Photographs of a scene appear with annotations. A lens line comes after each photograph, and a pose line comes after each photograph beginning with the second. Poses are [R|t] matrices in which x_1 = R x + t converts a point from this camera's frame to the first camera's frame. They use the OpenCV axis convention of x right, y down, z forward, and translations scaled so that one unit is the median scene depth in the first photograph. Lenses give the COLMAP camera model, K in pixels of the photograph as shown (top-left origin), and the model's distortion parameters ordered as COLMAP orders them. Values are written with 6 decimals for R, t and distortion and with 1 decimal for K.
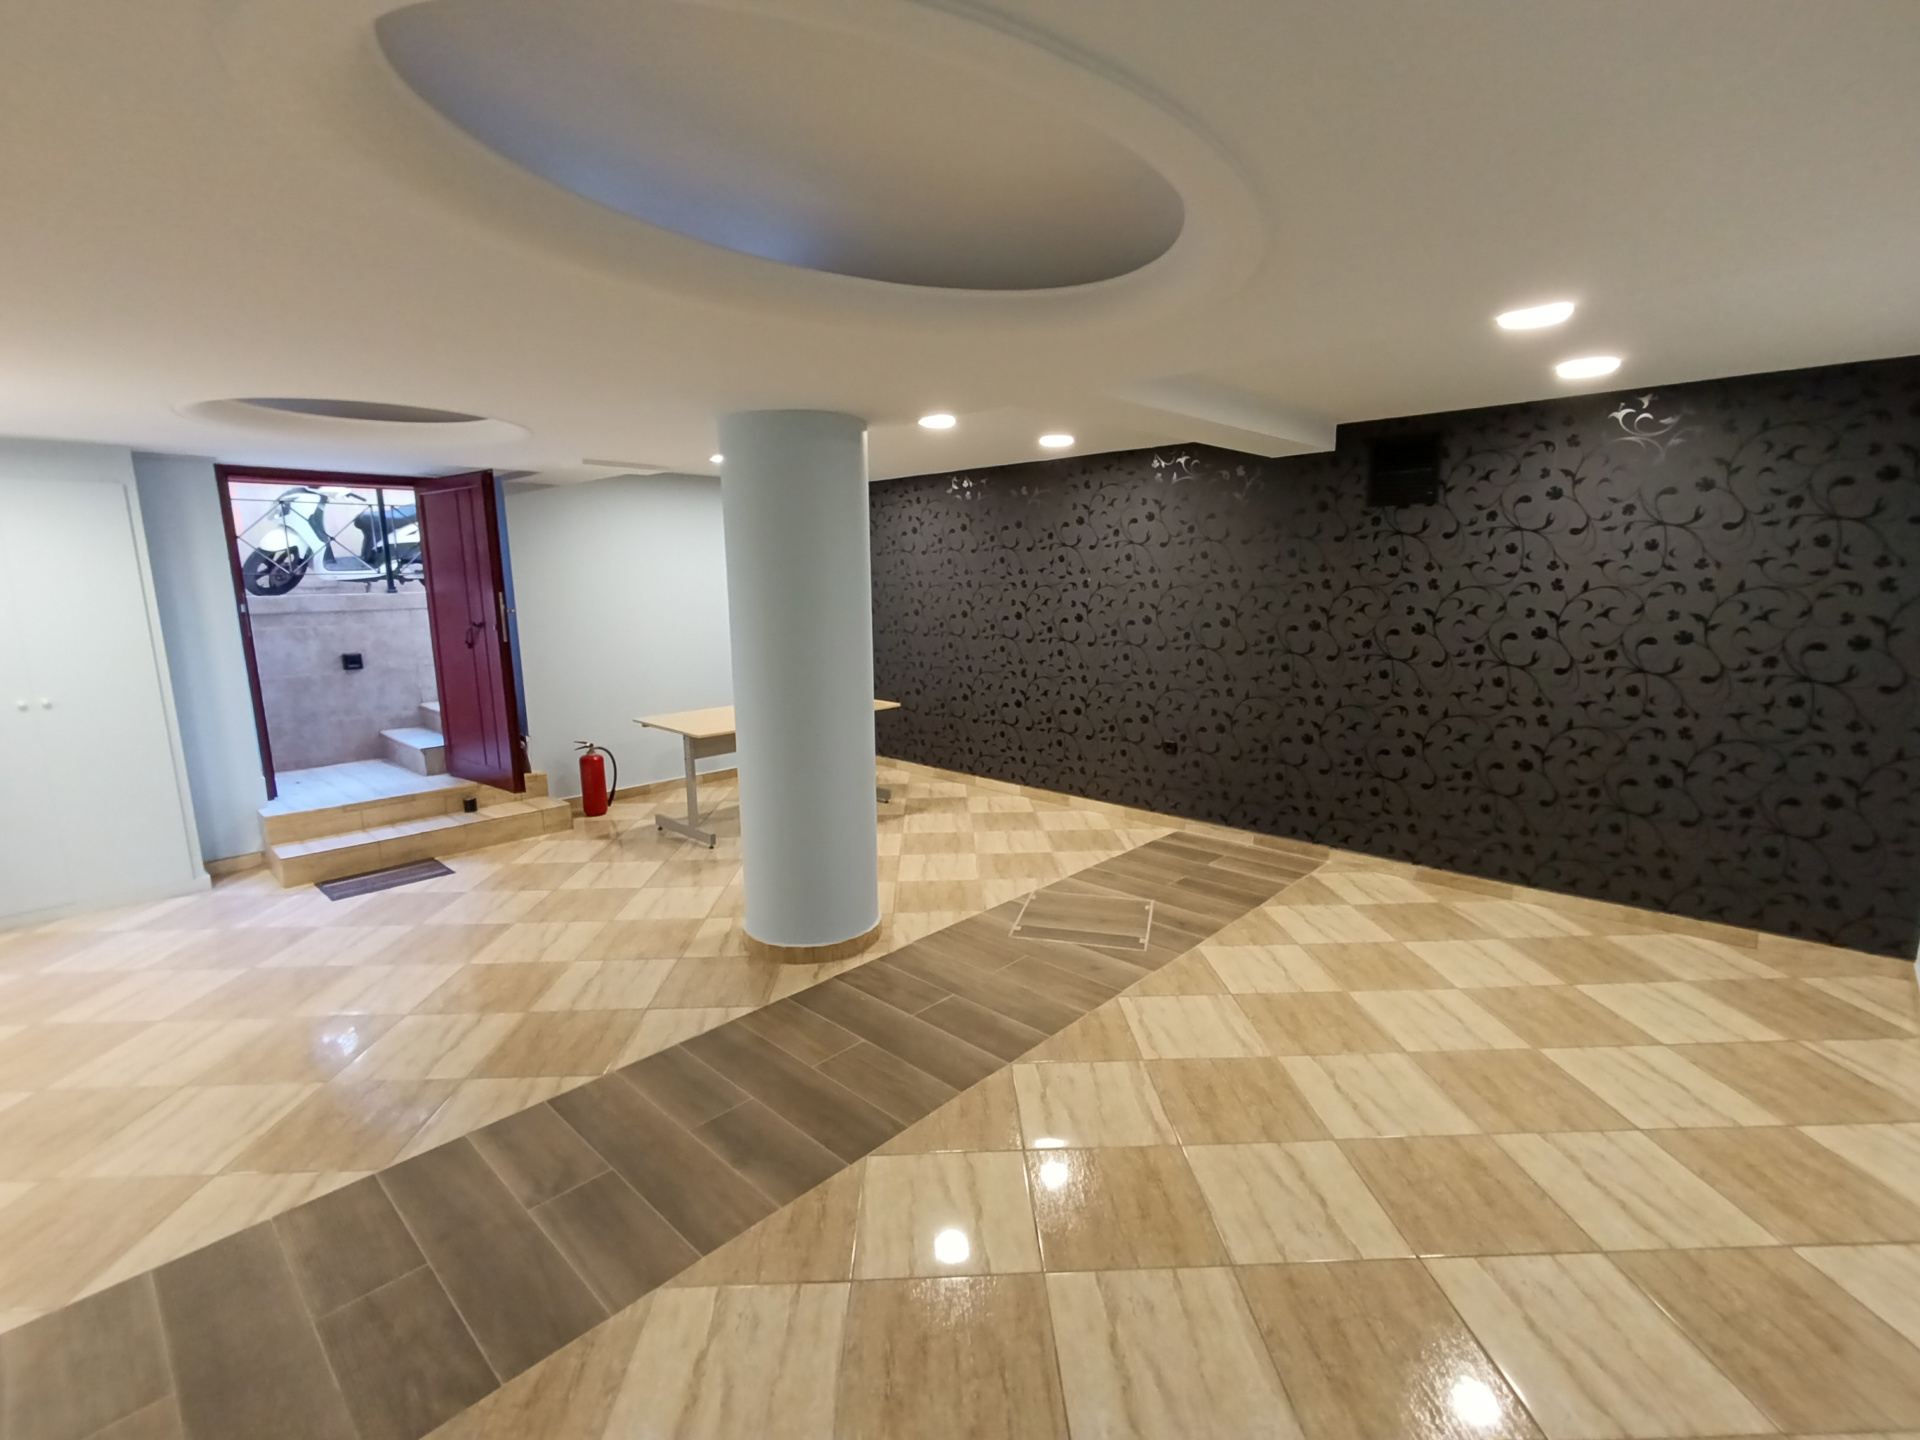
lens RADIAL K [[881.4, 0, 956.2], [0, 881.4, 730.4], [0, 0, 1]] dist [-0.004908, 0.006839]
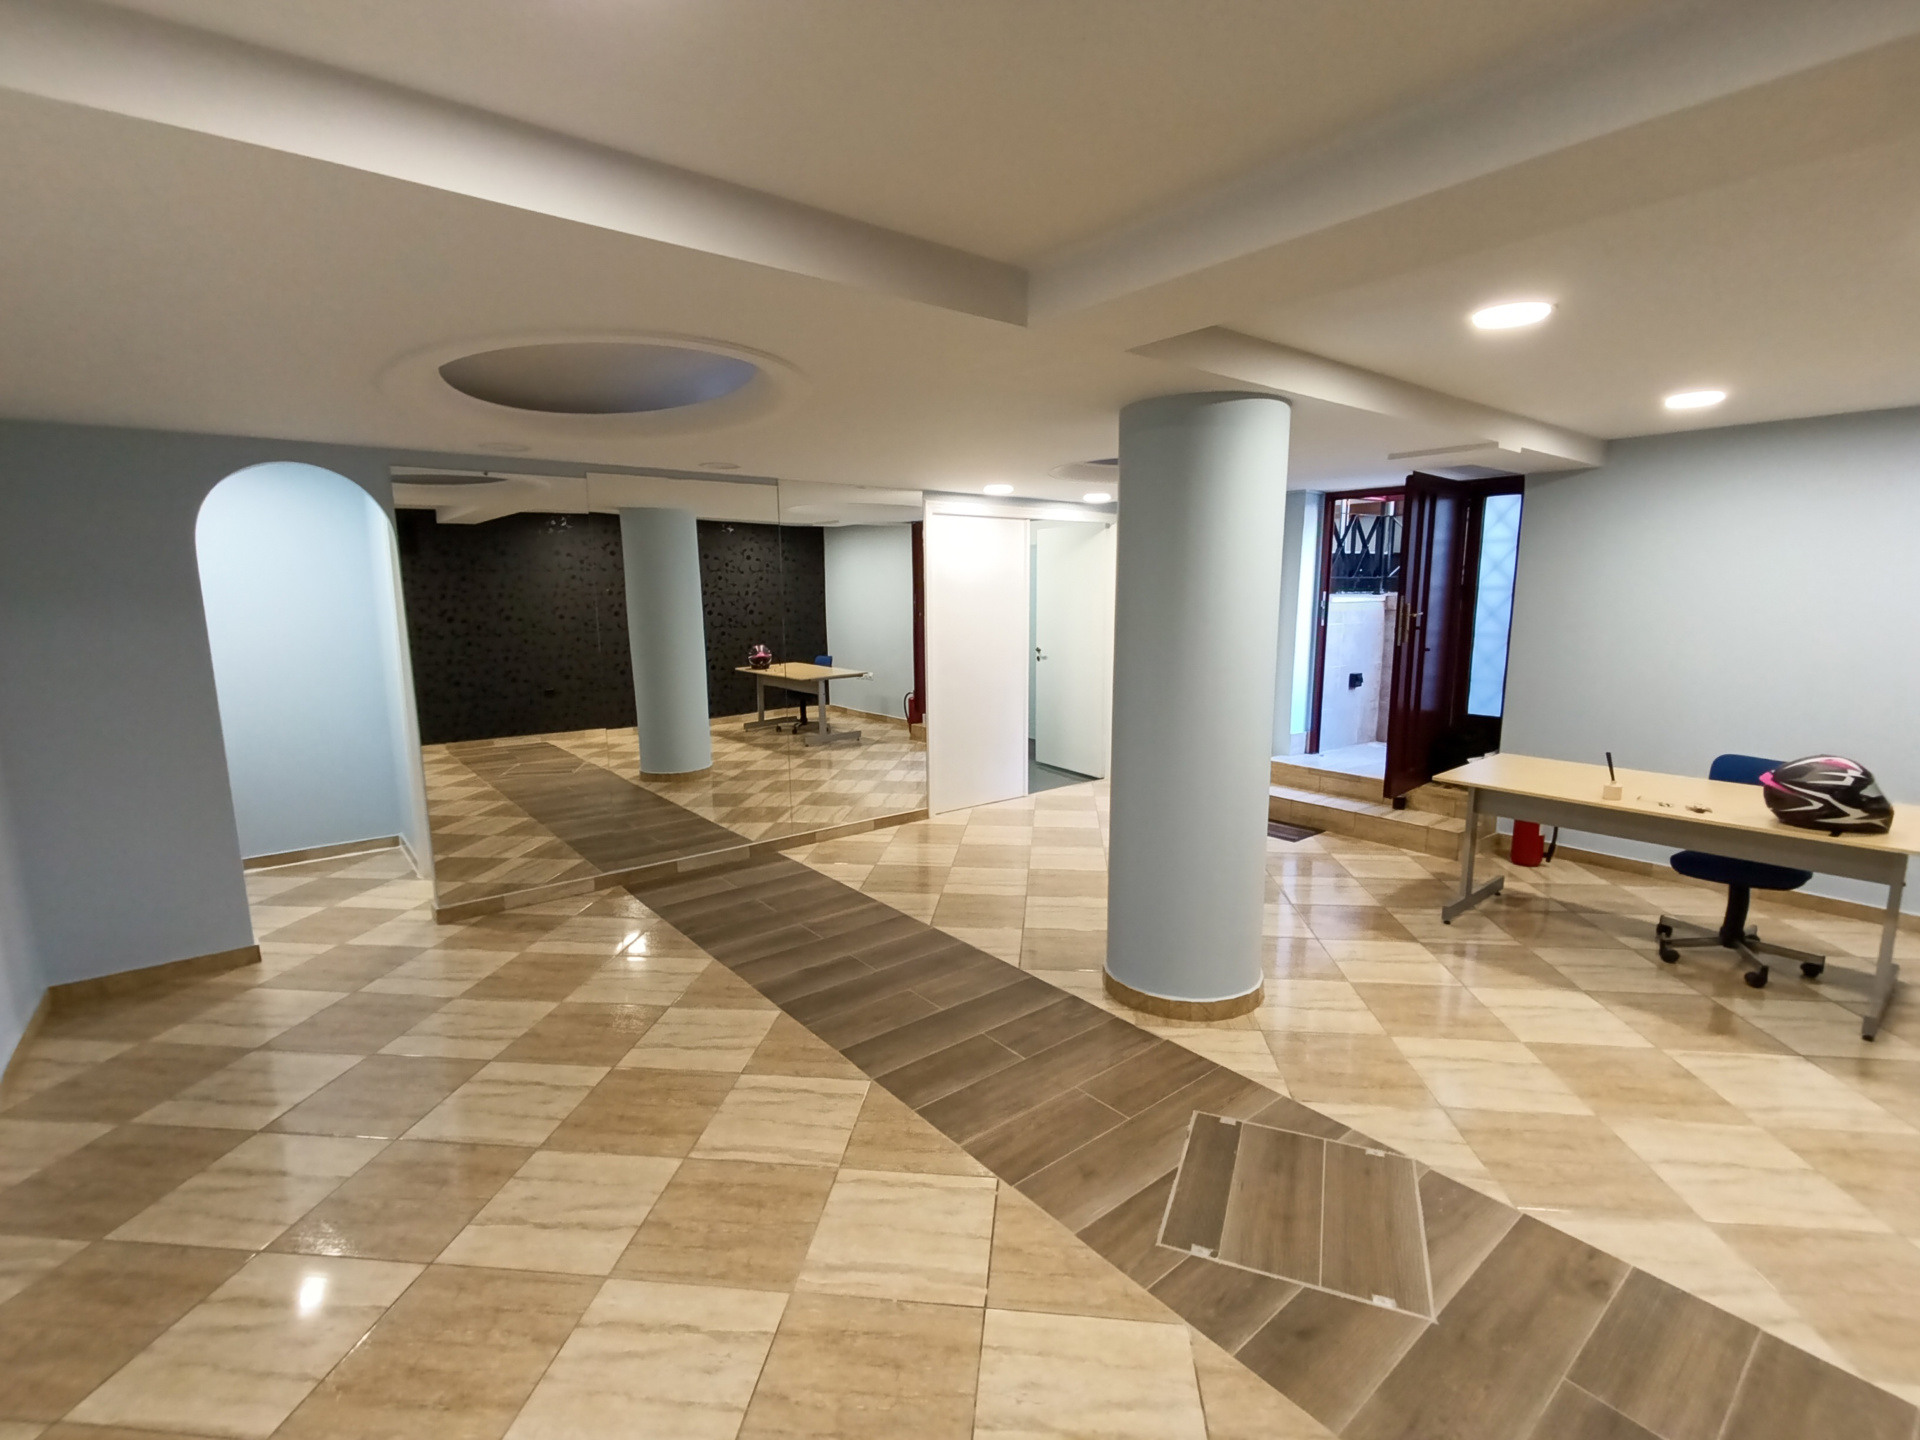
lens RADIAL K [[881.4, 0, 956.2], [0, 881.4, 730.4], [0, 0, 1]] dist [-0.004908, 0.006839]
pose [[-0.139517, 0.169390, -0.975624, 0.747205], [-0.164940, 0.967521, 0.191570, -0.159563], [0.976386, 0.187646, -0.107047, 0.894321]]
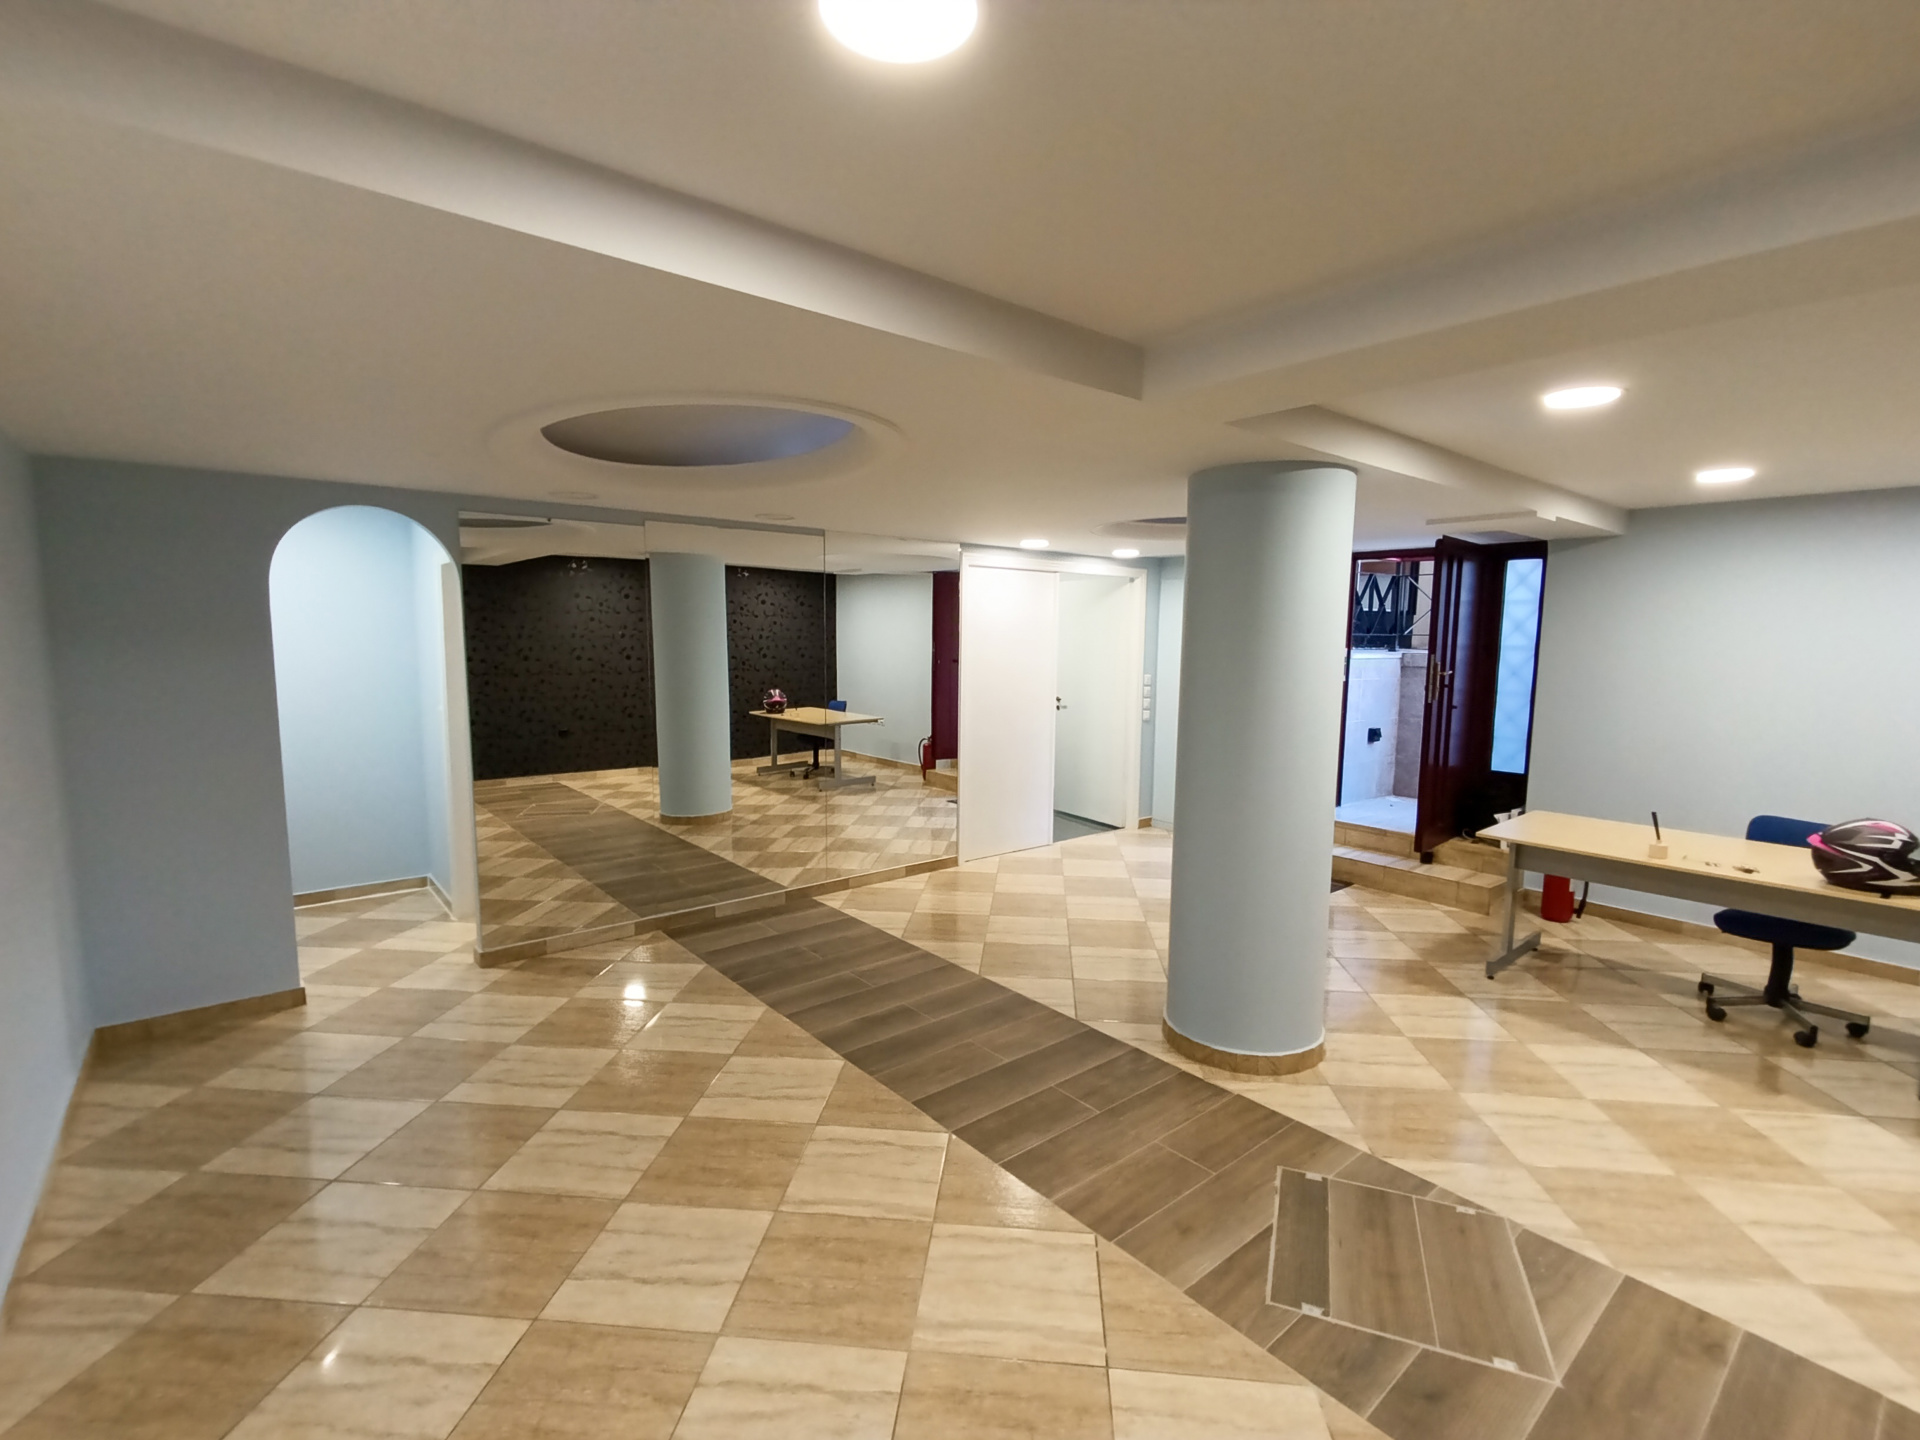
lens RADIAL K [[881.4, 0, 956.2], [0, 881.4, 730.4], [0, 0, 1]] dist [-0.004908, 0.006839]
pose [[-0.123727, 0.117402, -0.985347, 0.772123], [-0.183533, 0.973138, 0.138993, -0.152219], [0.975196, 0.198041, -0.098857, 0.807931]]
